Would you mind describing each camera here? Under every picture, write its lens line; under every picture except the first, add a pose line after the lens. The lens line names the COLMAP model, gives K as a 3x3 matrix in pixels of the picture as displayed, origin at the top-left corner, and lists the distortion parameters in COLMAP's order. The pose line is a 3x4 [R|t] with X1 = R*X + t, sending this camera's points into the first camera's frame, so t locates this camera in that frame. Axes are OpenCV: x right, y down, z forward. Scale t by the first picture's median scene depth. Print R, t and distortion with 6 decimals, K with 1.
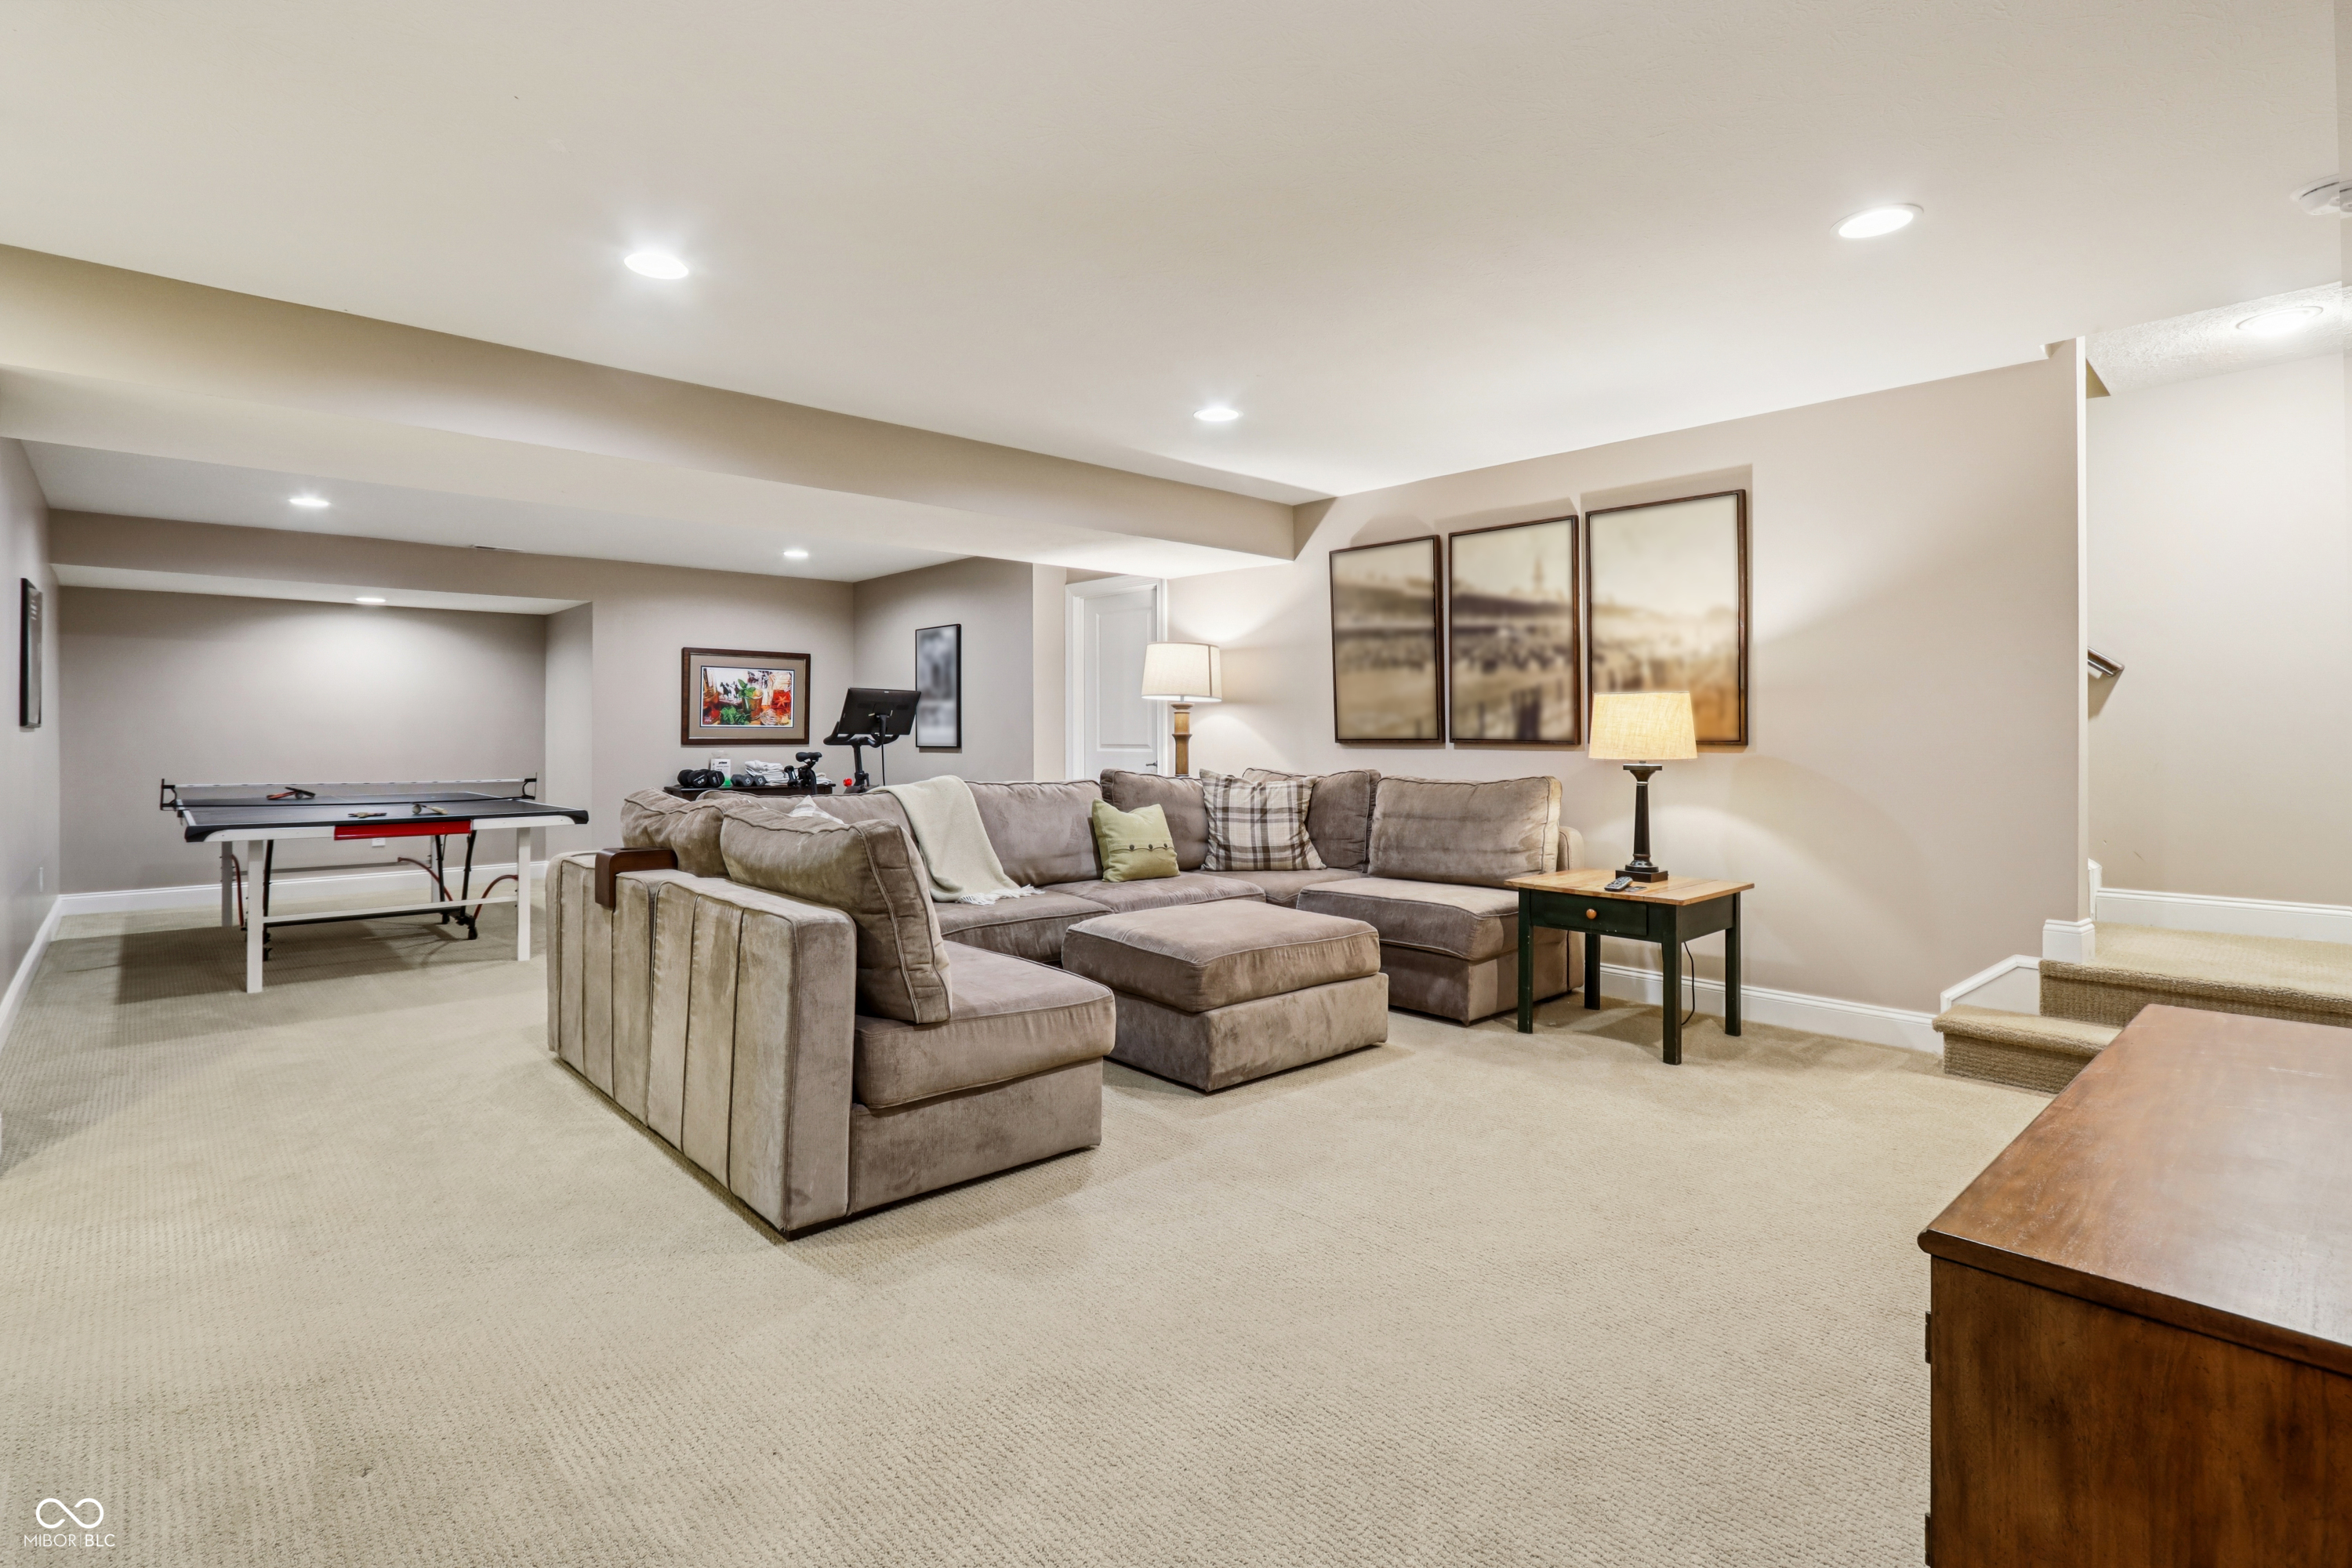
lens RADIAL K [[1134.0, 0, 1141.4], [0, 1134.0, 730.8], [0, 0, 1]] dist [-0.014298, -0.000249]
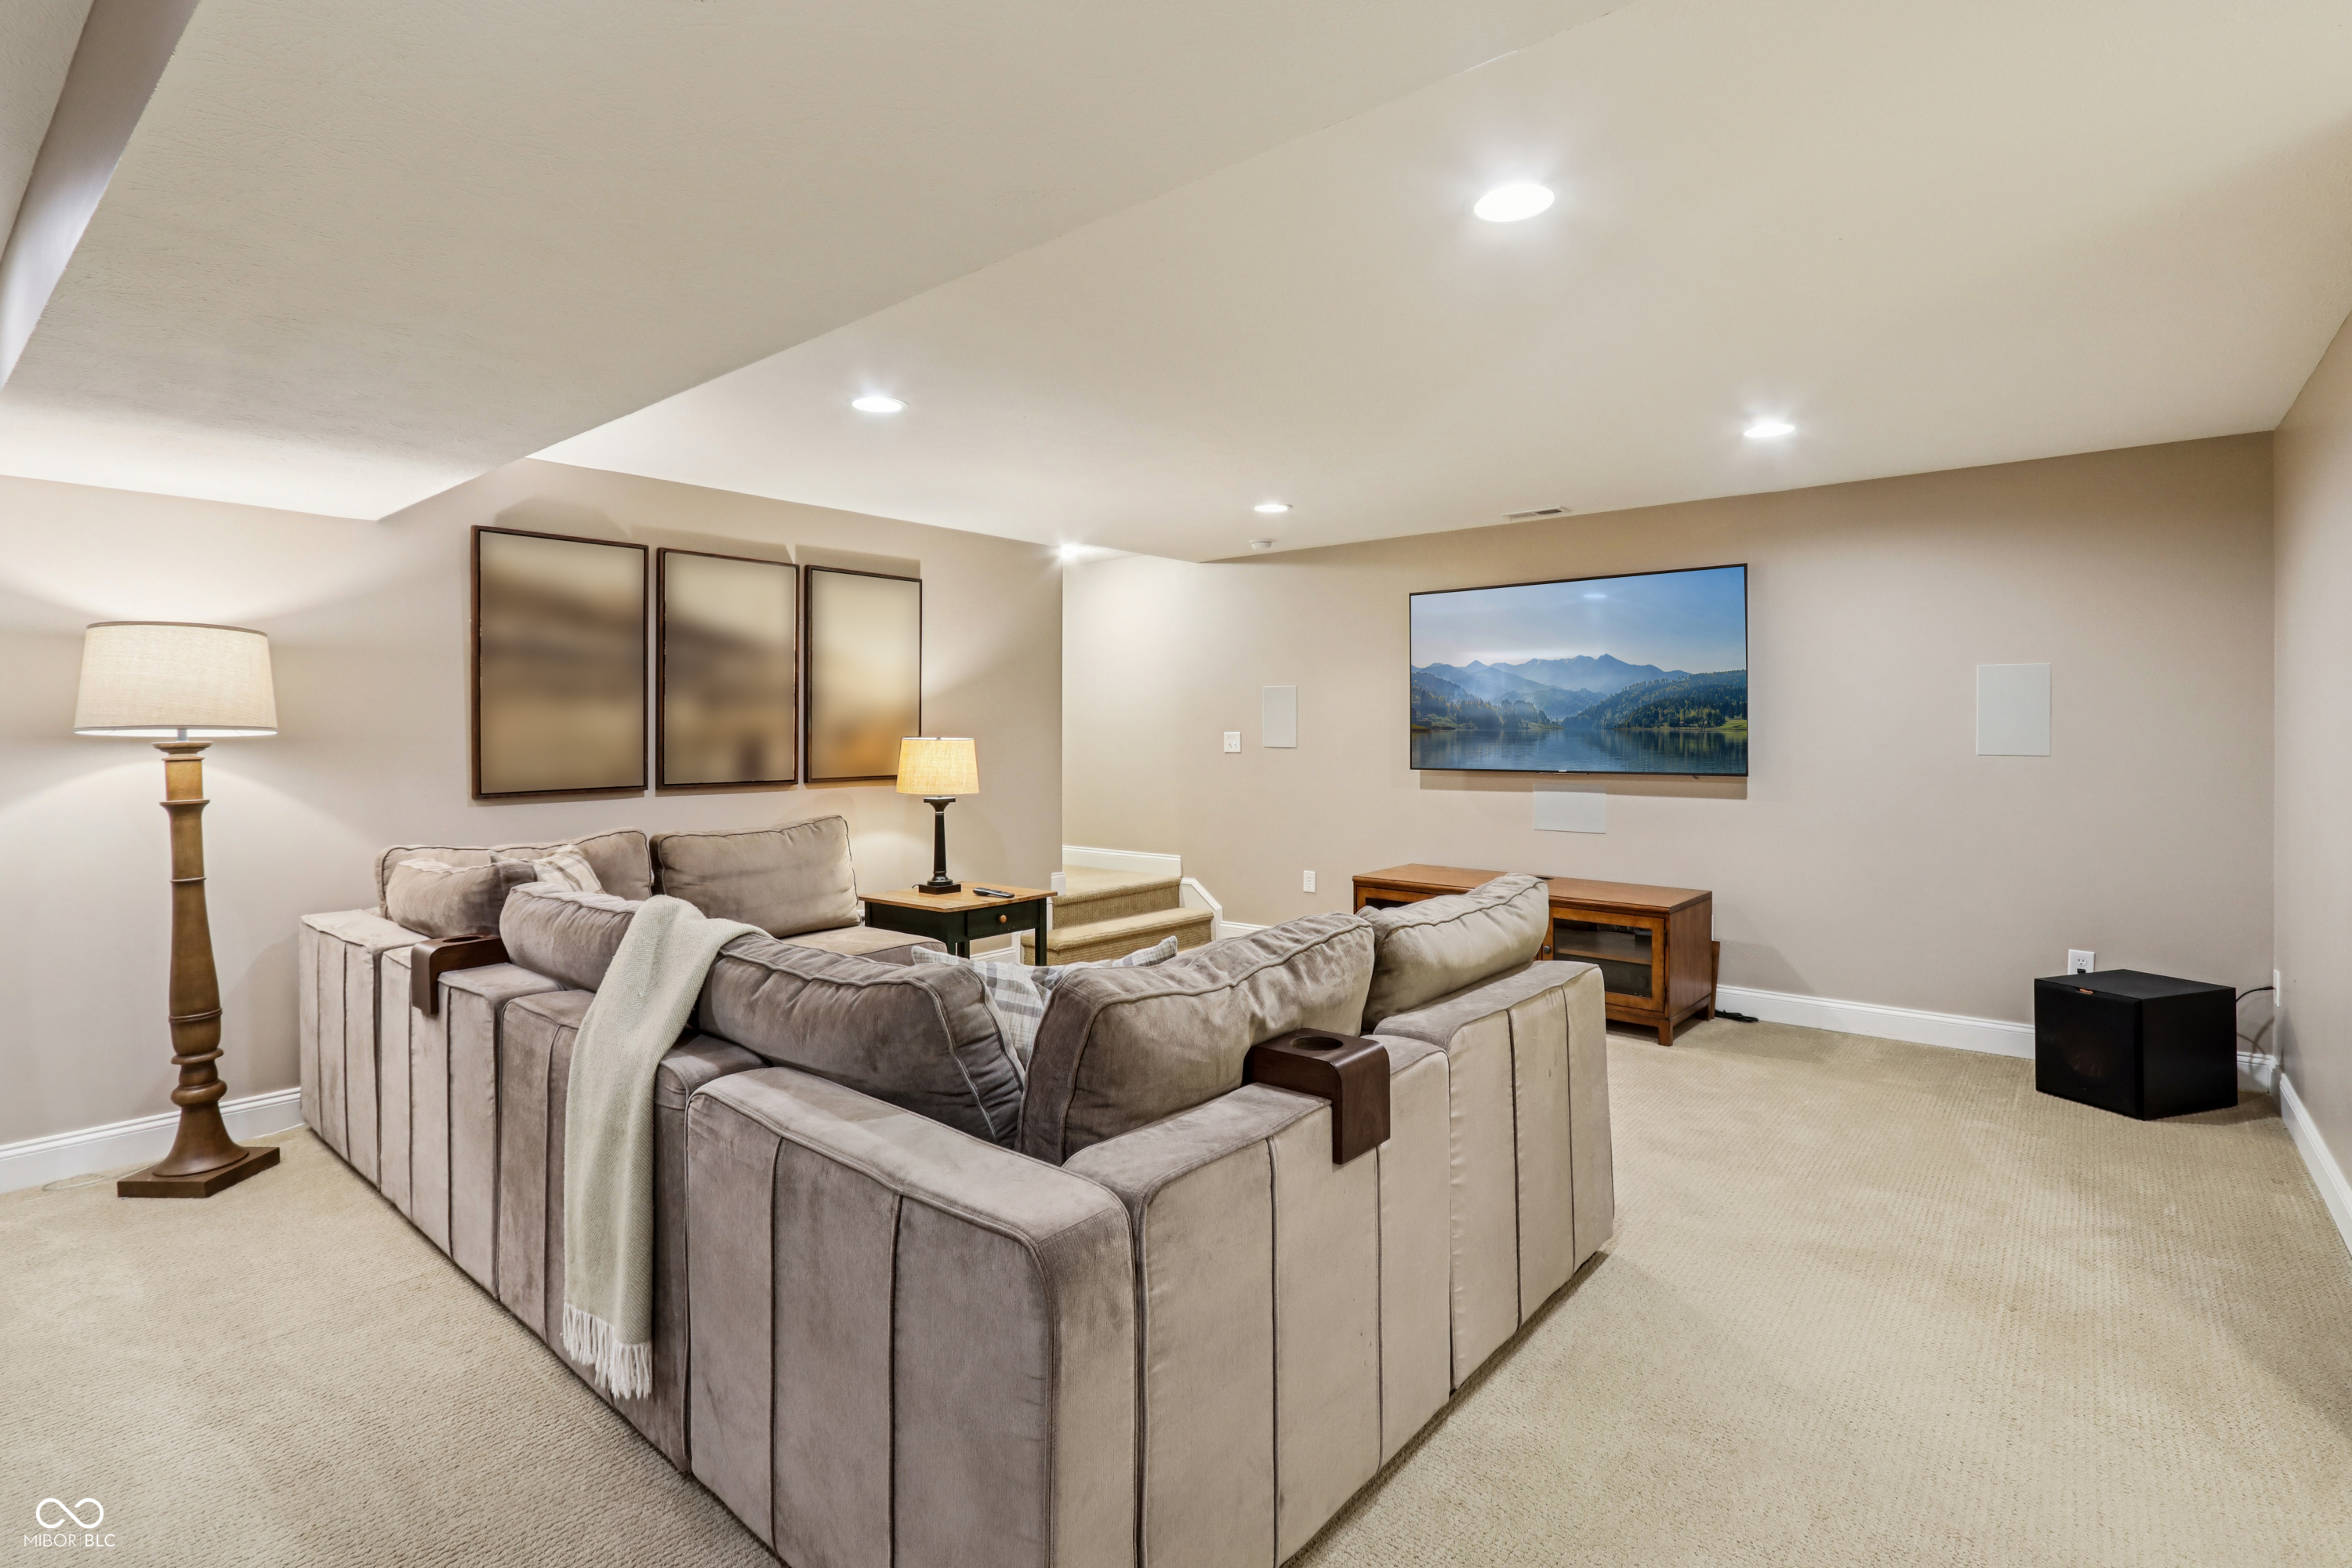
lens RADIAL K [[1134.0, 0, 1141.4], [0, 1134.0, 730.8], [0, 0, 1]] dist [-0.014298, -0.000249]
pose [[-0.146028, 0.000530, 0.989280, -0.689618], [0.004446, 0.999990, 0.000120, -0.035816], [-0.989270, 0.004416, -0.146029, 0.830166]]
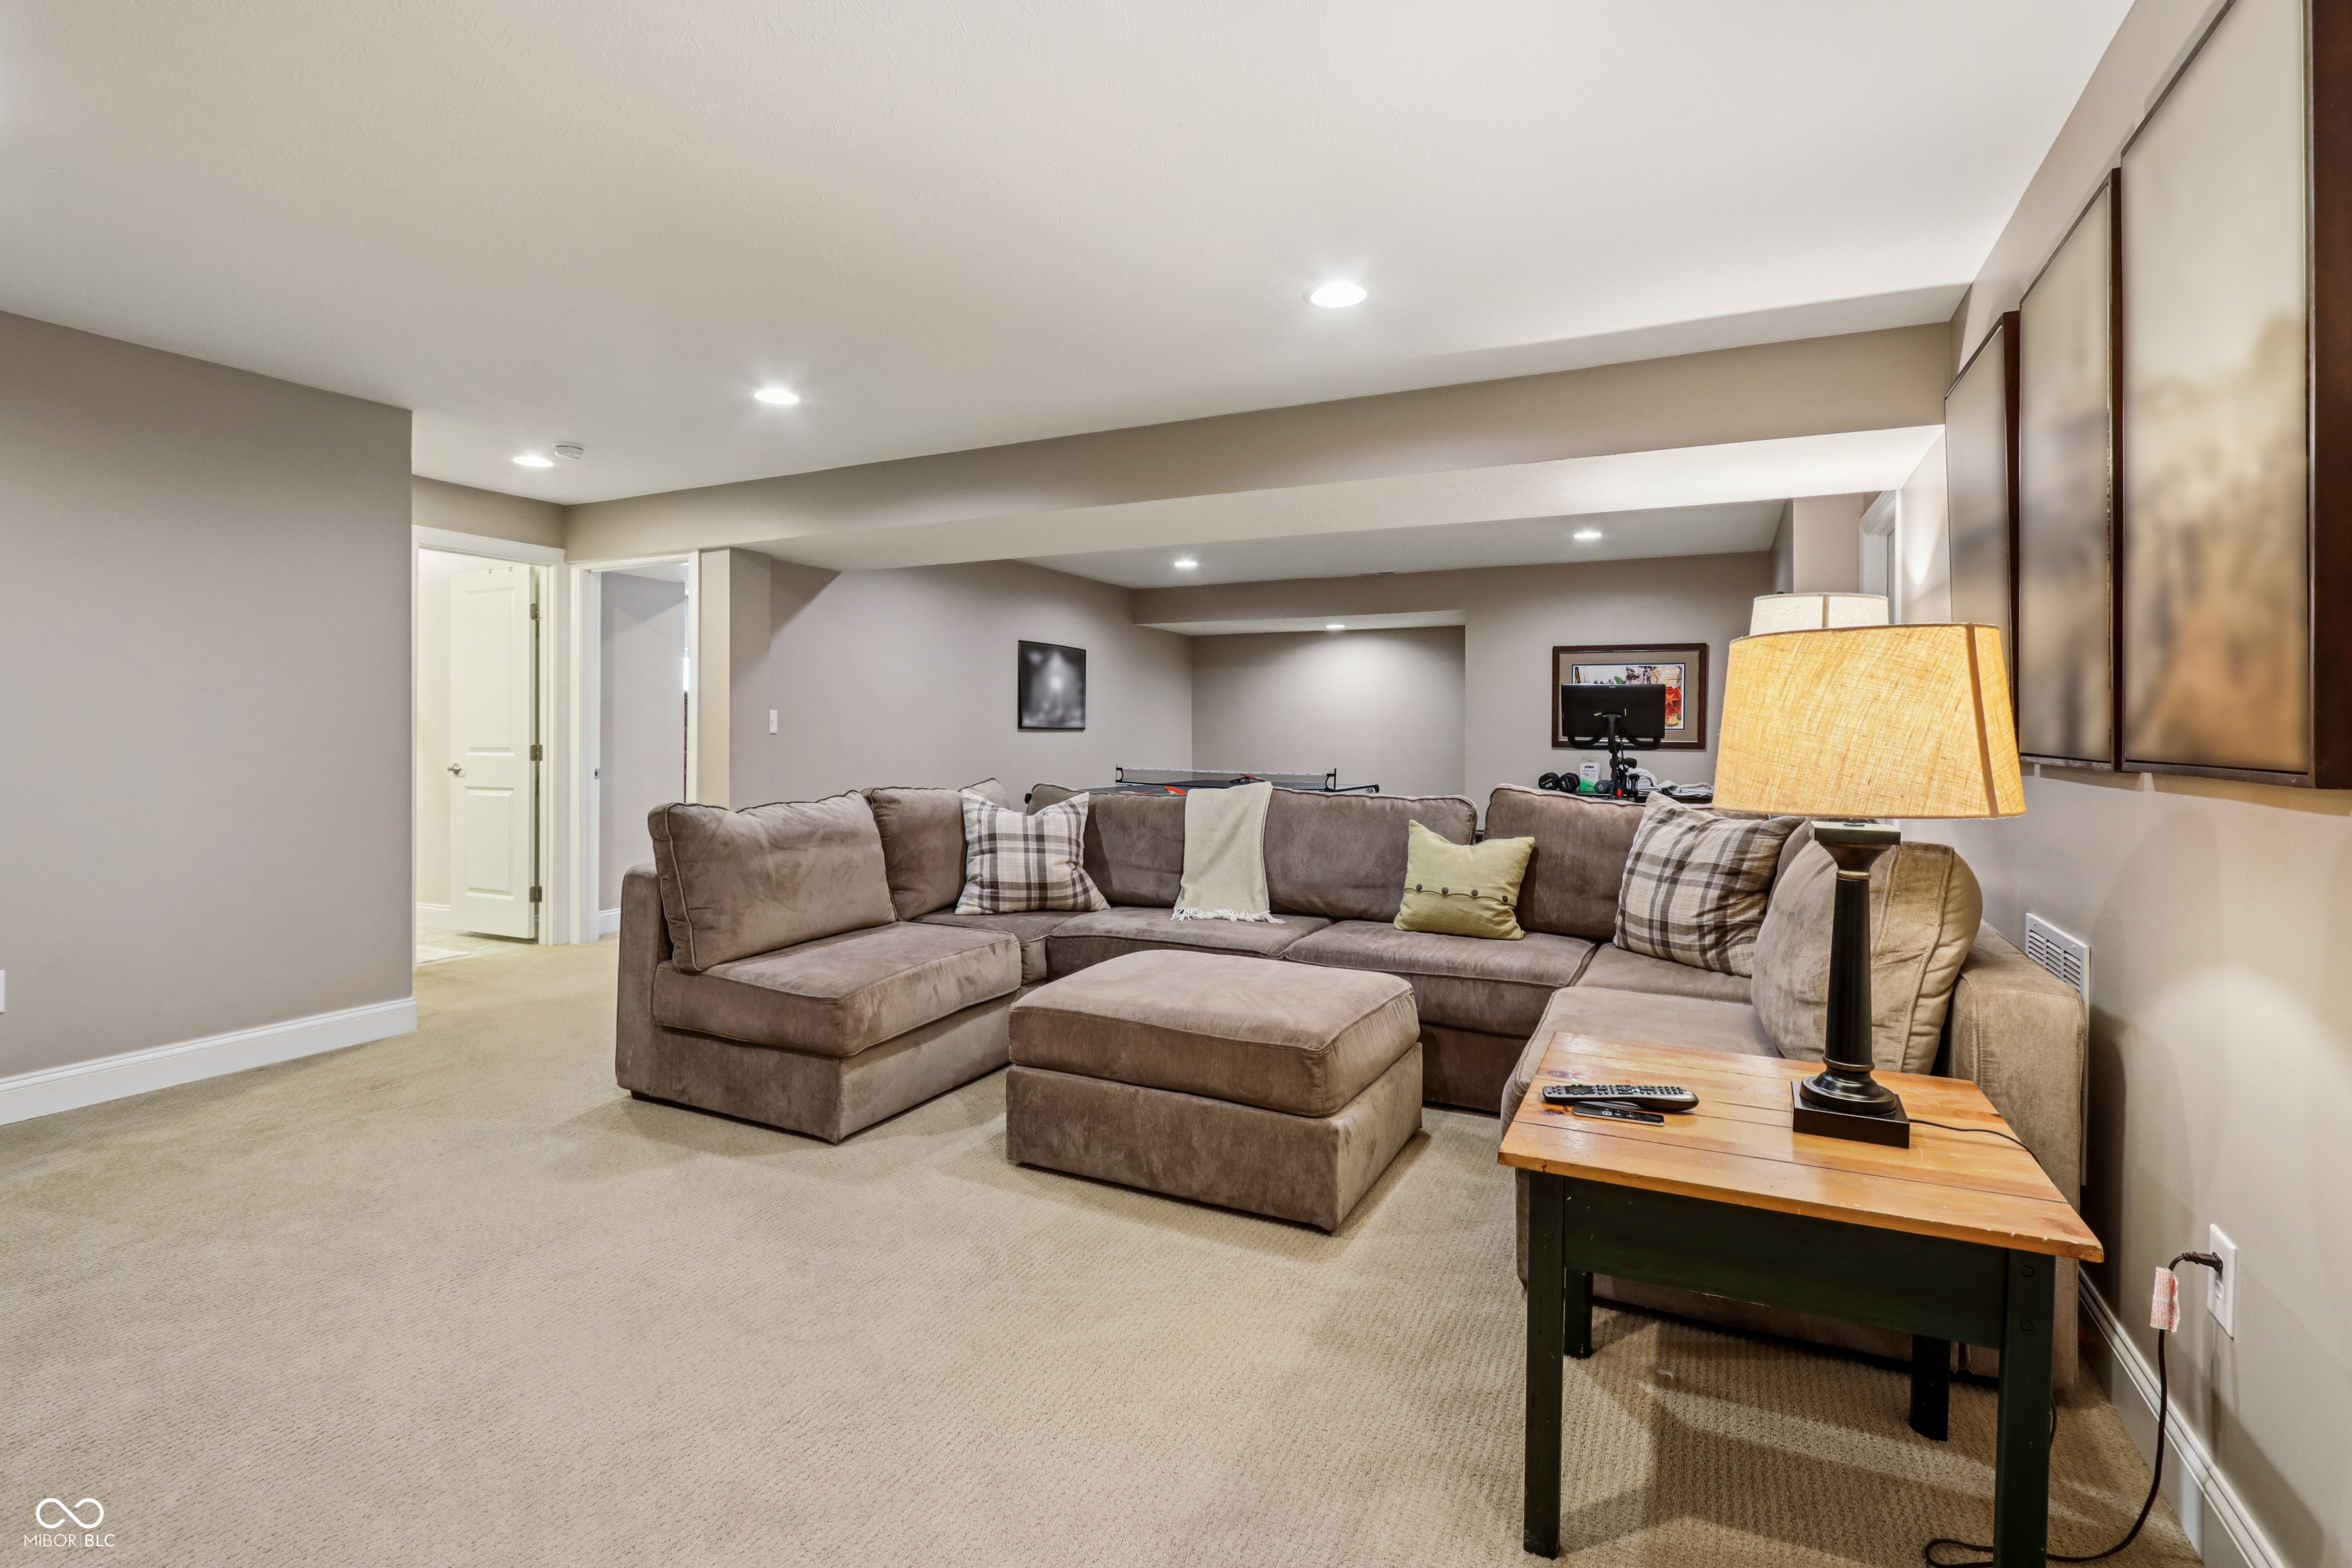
lens RADIAL K [[1097.4, 0, 1169.7], [0, 1097.4, 826.5], [0, 0, 1]] dist [-0.046672, -0.000070]
pose [[0.375306, 0.077759, -0.923634, 0.588856], [0.003265, 0.996358, 0.085209, -0.000900], [0.926895, -0.034995, 0.373685, 0.567154]]
